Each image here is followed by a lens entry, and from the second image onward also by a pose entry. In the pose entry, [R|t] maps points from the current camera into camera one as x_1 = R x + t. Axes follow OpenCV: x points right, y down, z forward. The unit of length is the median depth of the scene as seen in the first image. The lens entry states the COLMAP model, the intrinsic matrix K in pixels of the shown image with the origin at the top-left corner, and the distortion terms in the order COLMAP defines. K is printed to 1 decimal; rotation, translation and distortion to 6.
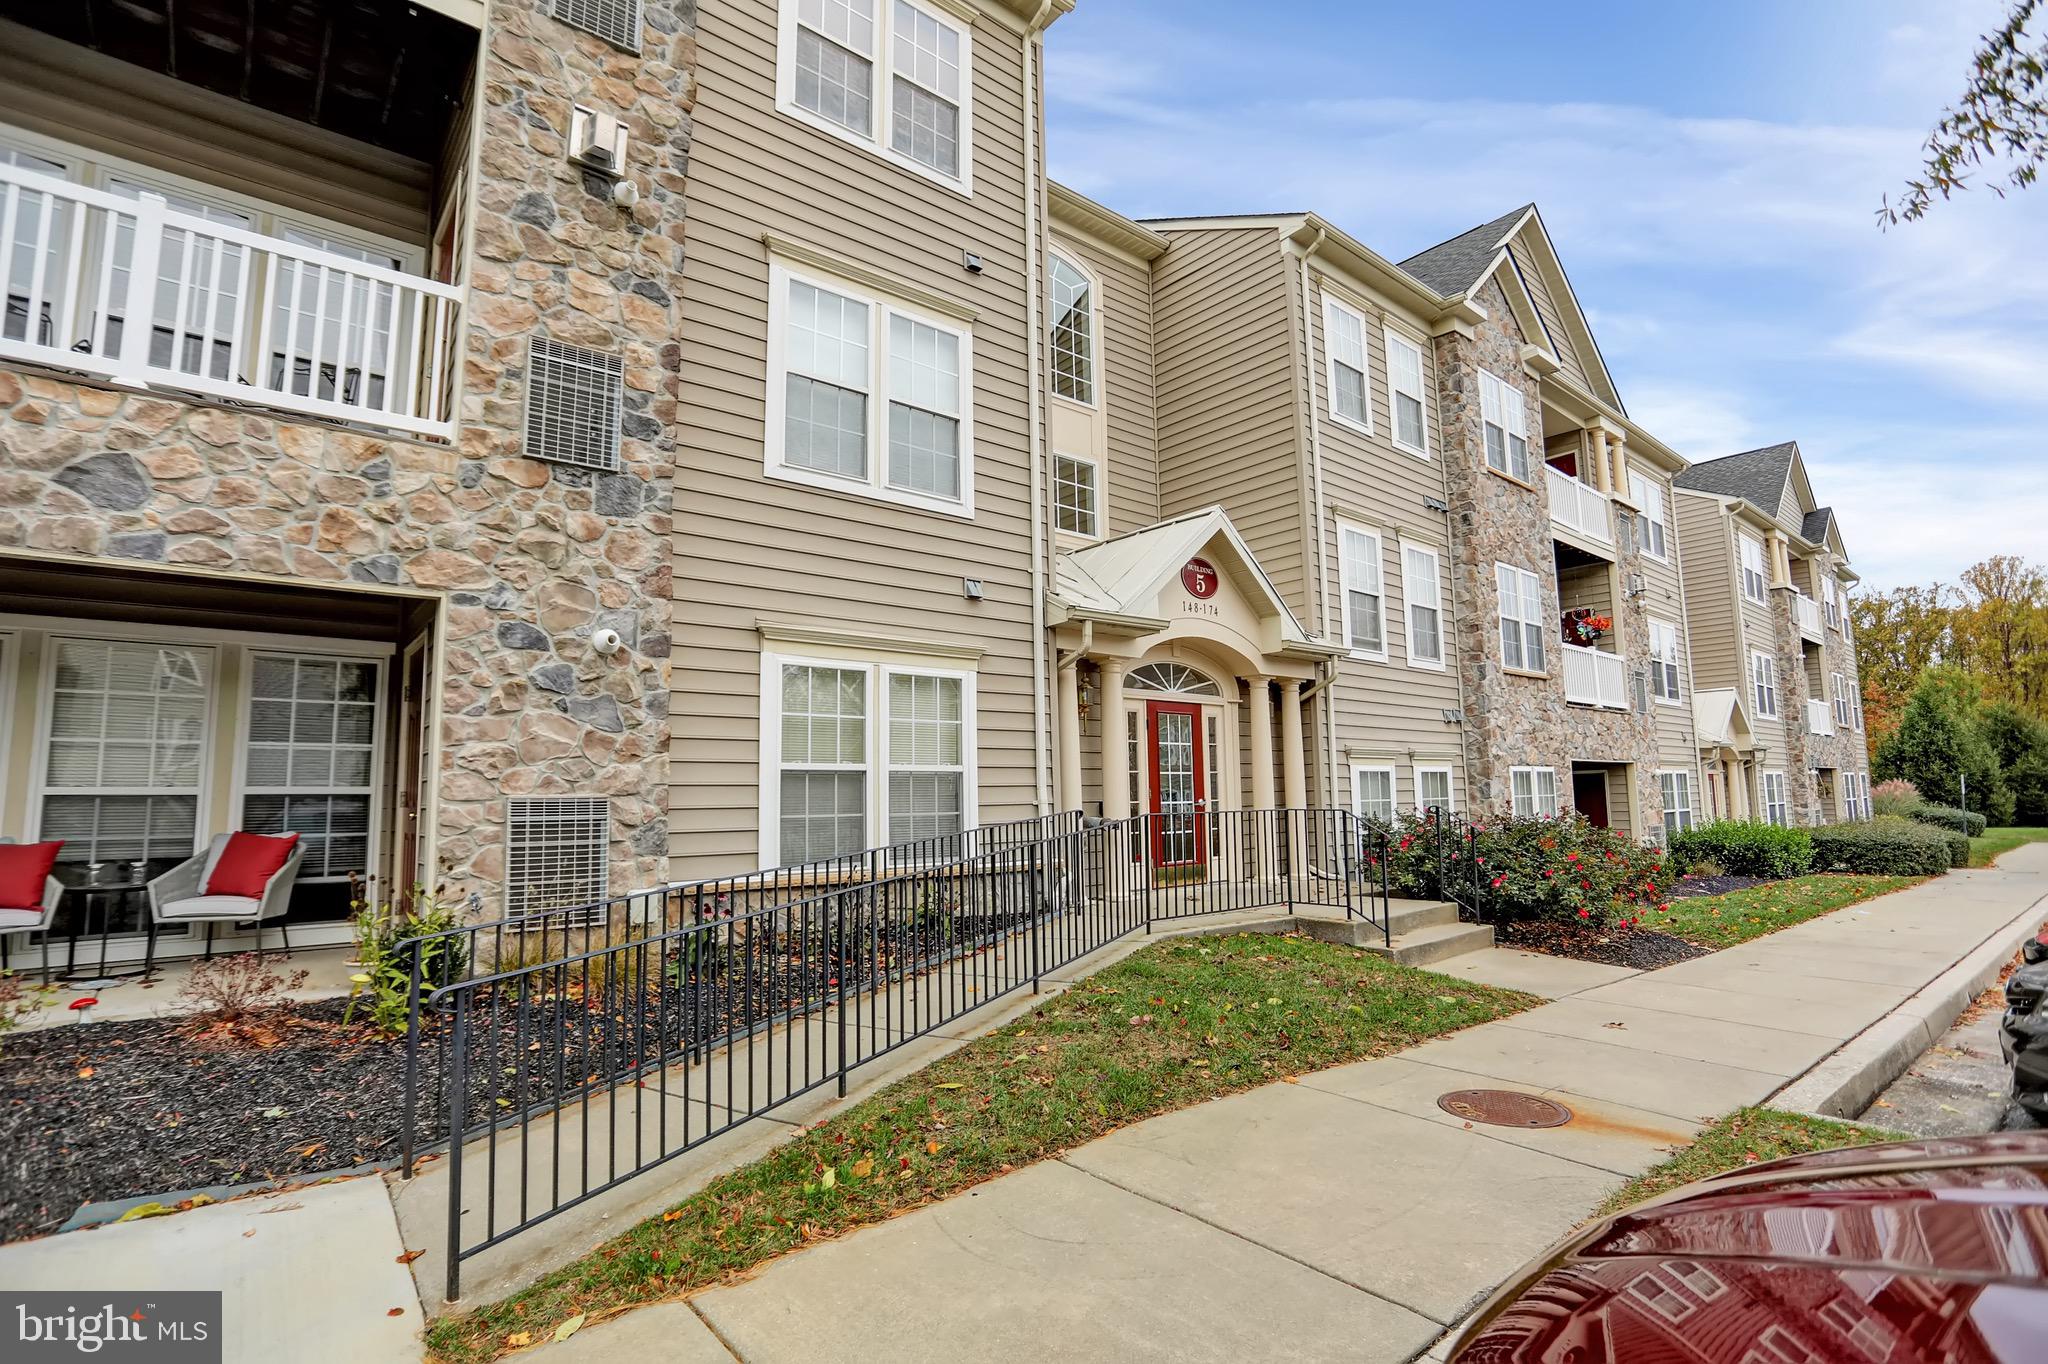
lens RADIAL K [[986.2, 0, 1016.8], [0, 986.2, 683.6], [0, 0, 1]] dist [-0.078241, 0.035687]
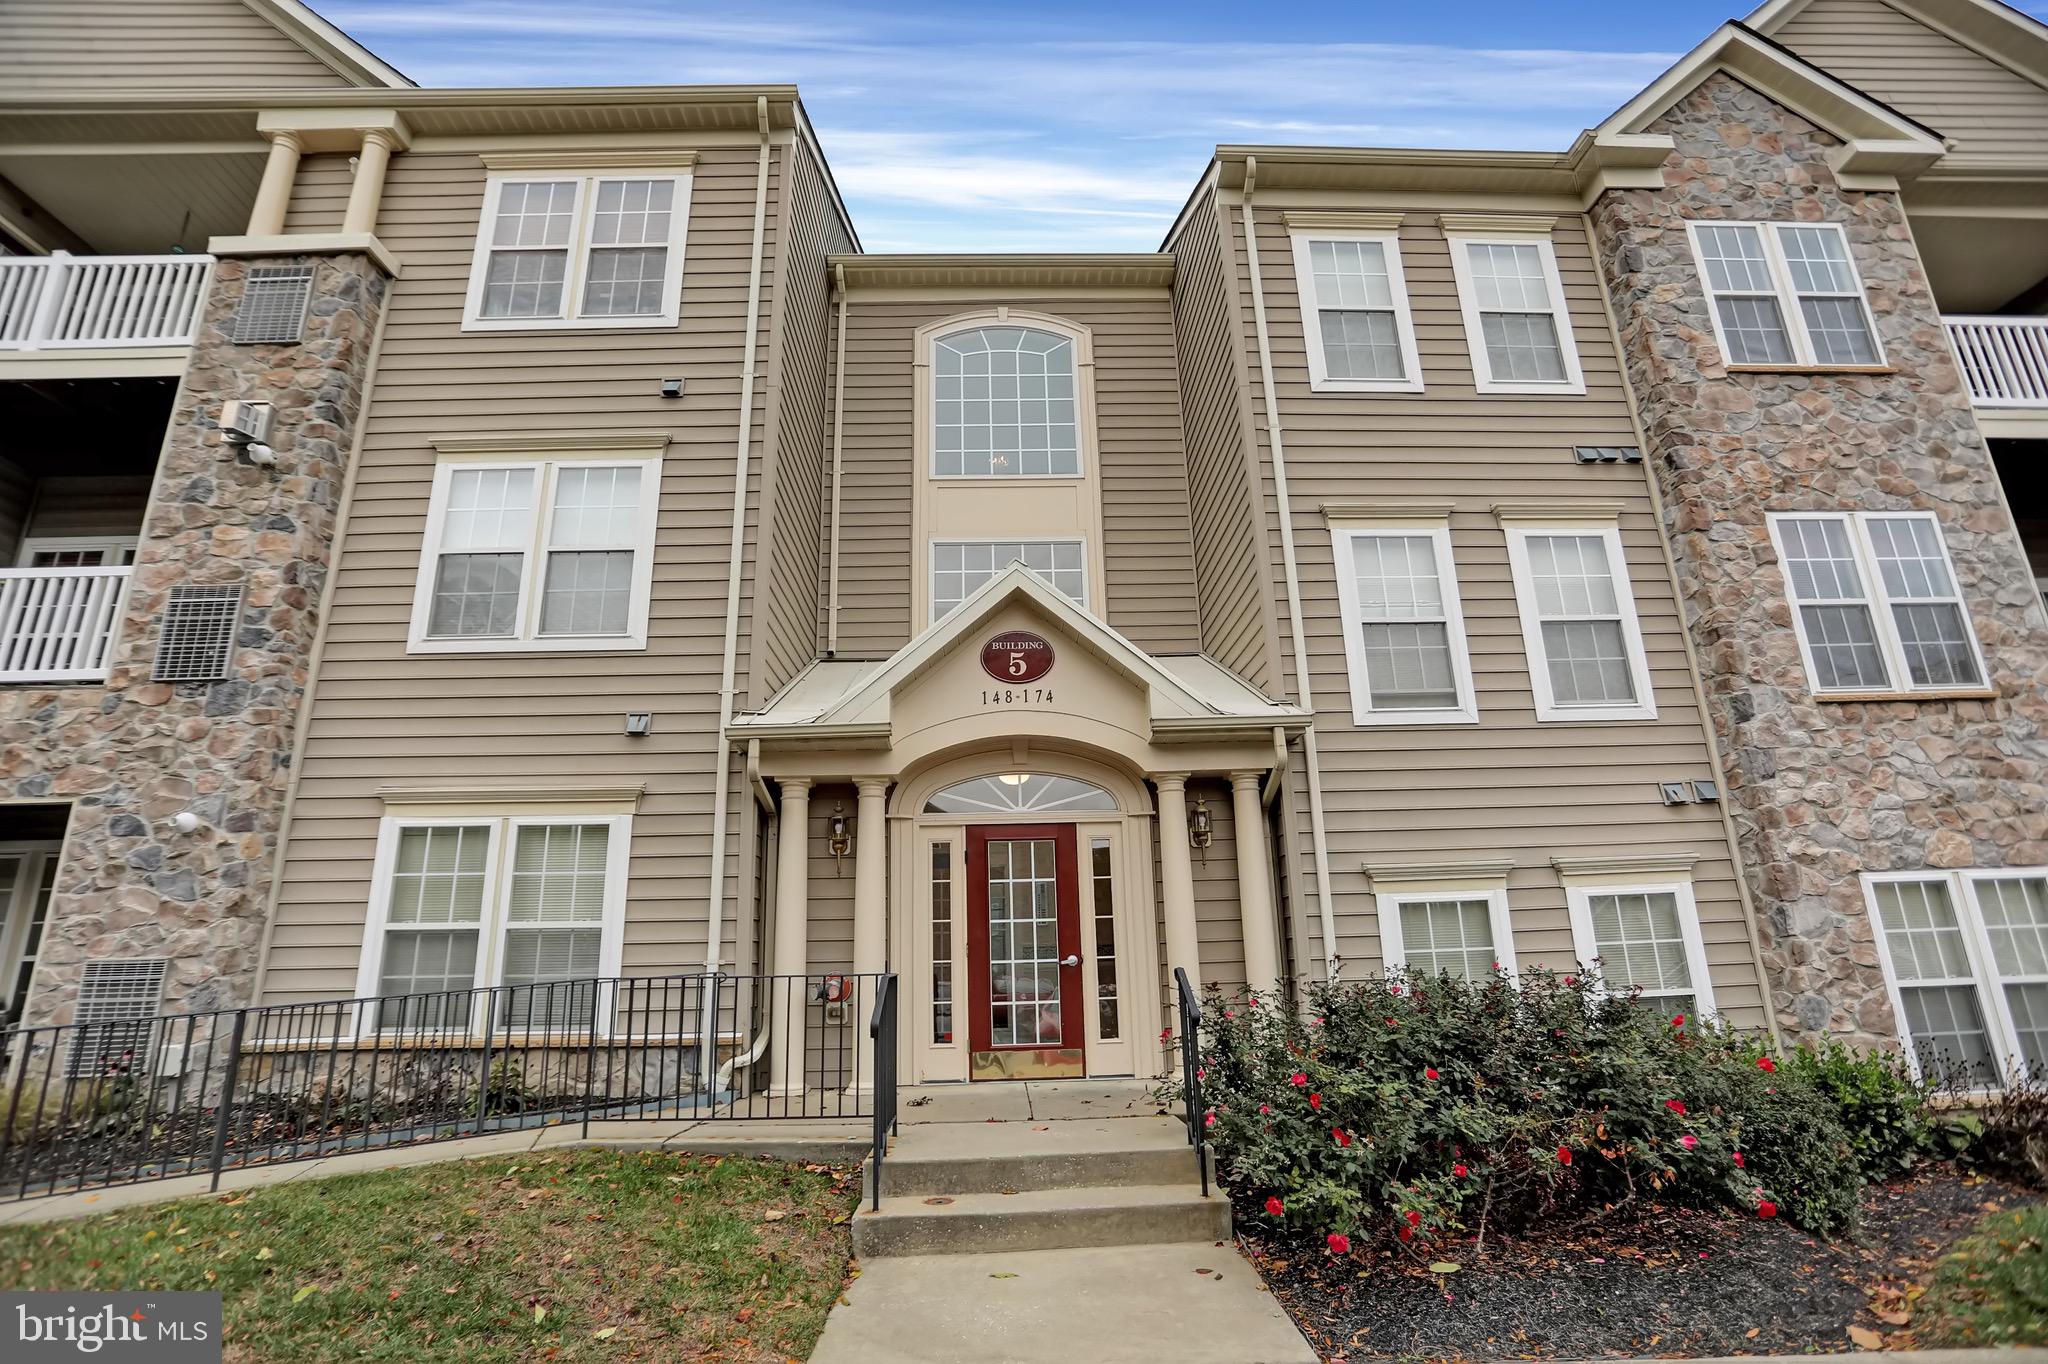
lens RADIAL K [[986.2, 0, 1016.8], [0, 986.2, 683.6], [0, 0, 1]] dist [-0.078241, 0.035687]
pose [[0.789827, -0.177035, -0.587224, 0.913711], [0.086360, 0.979998, -0.179292, 0.071067], [0.607219, 0.090897, 0.789318, 0.585930]]
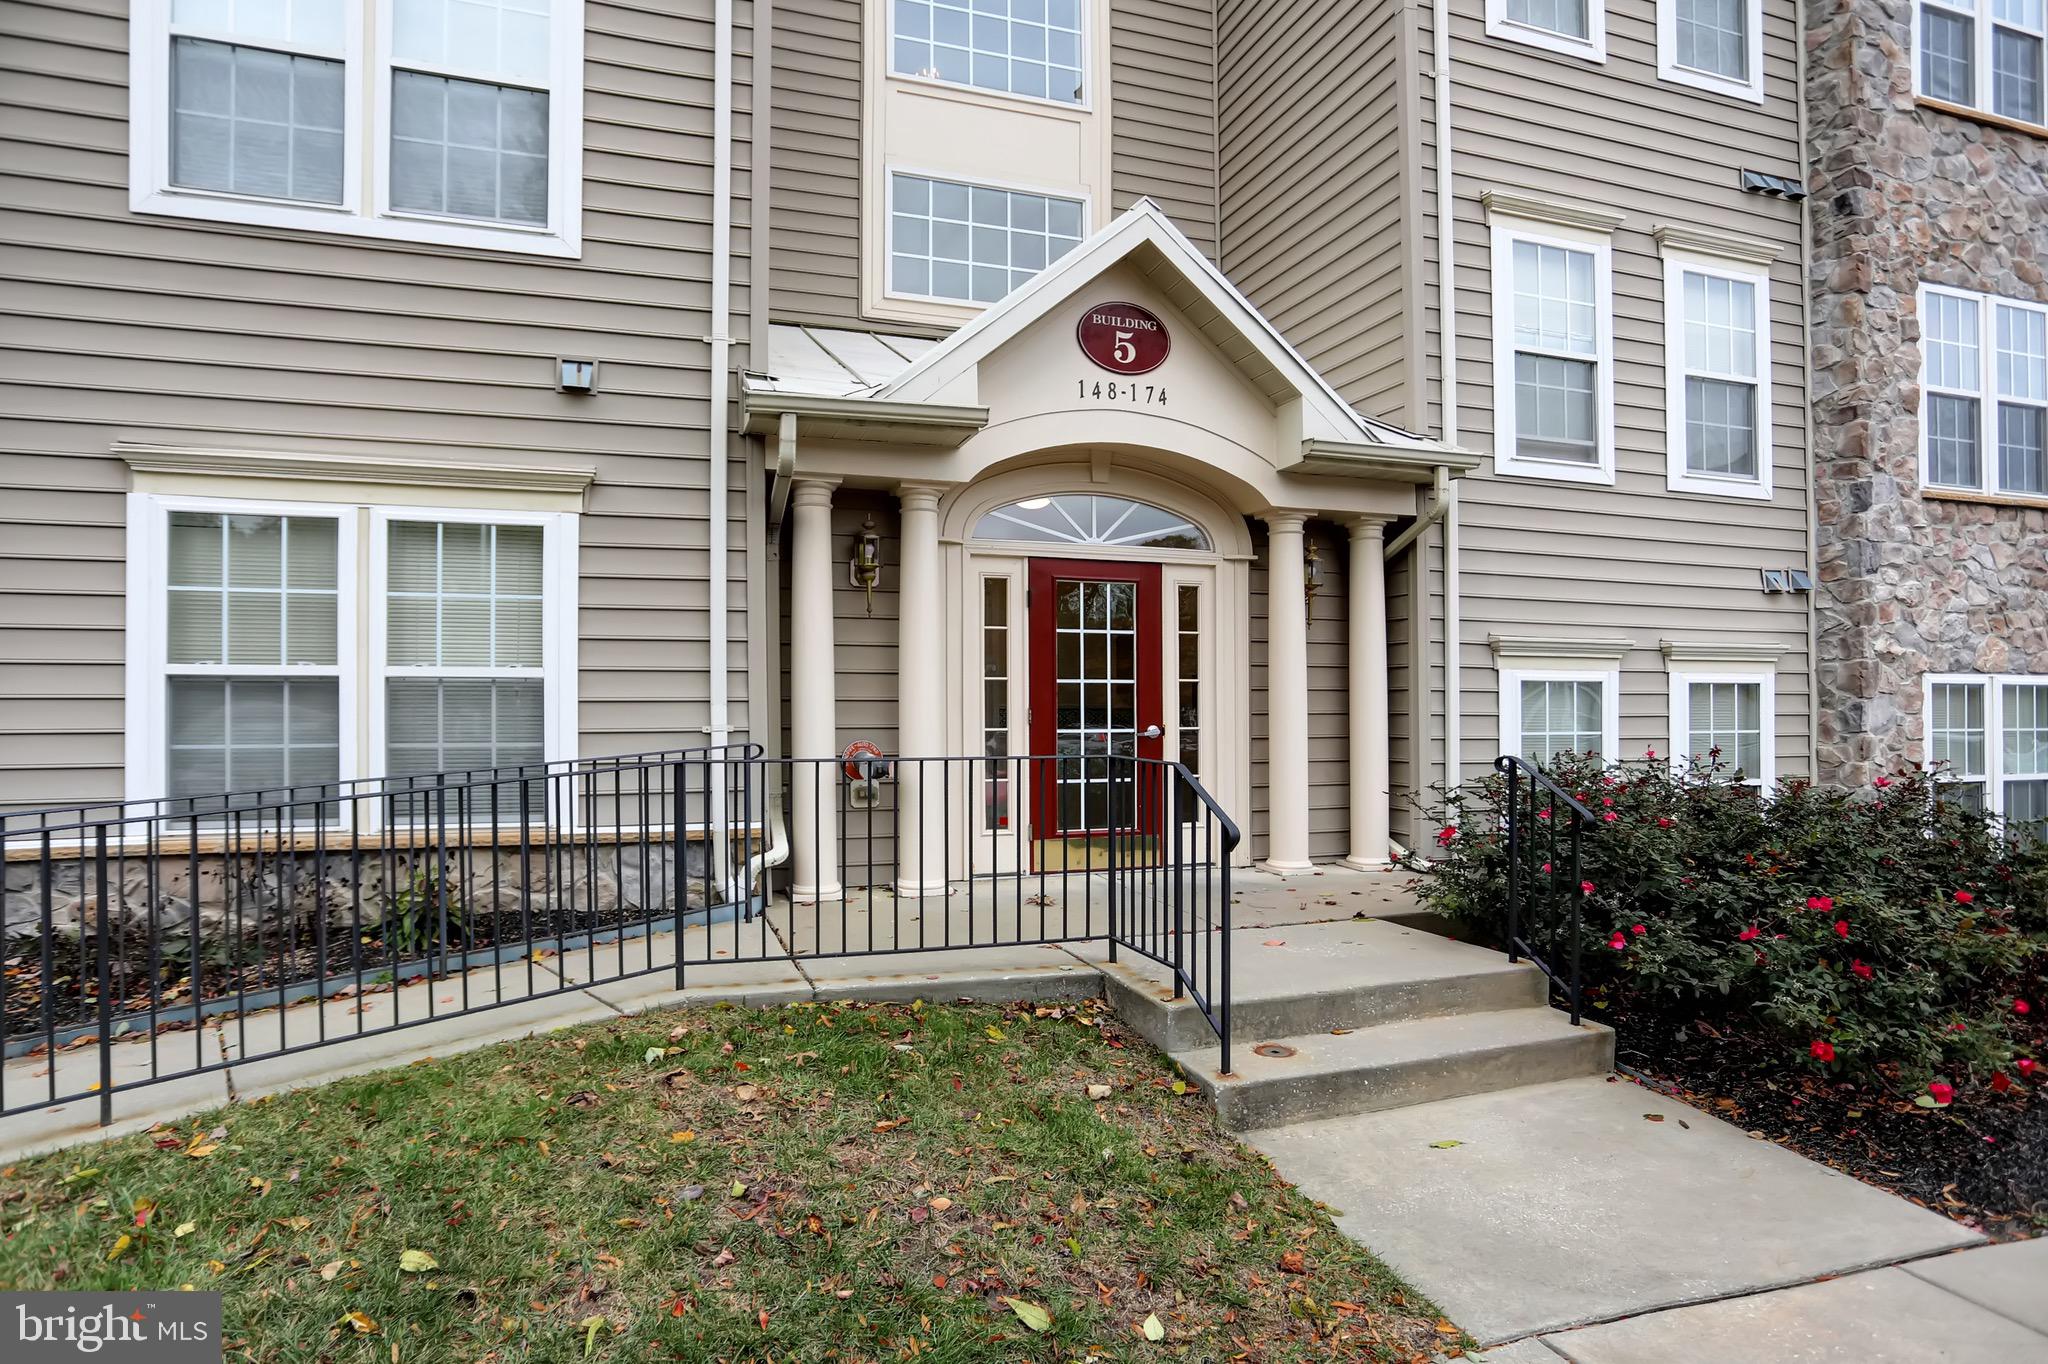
lens RADIAL K [[1098.7, 0, 1100.2], [0, 1098.7, 715.4], [0, 0, 1]] dist [-0.064607, 0.032828]
pose [[0.933140, 0.009636, -0.359385, 0.583172], [0.031901, 0.993478, 0.109468, 0.056765], [0.358096, -0.113613, 0.926747, 0.567256]]
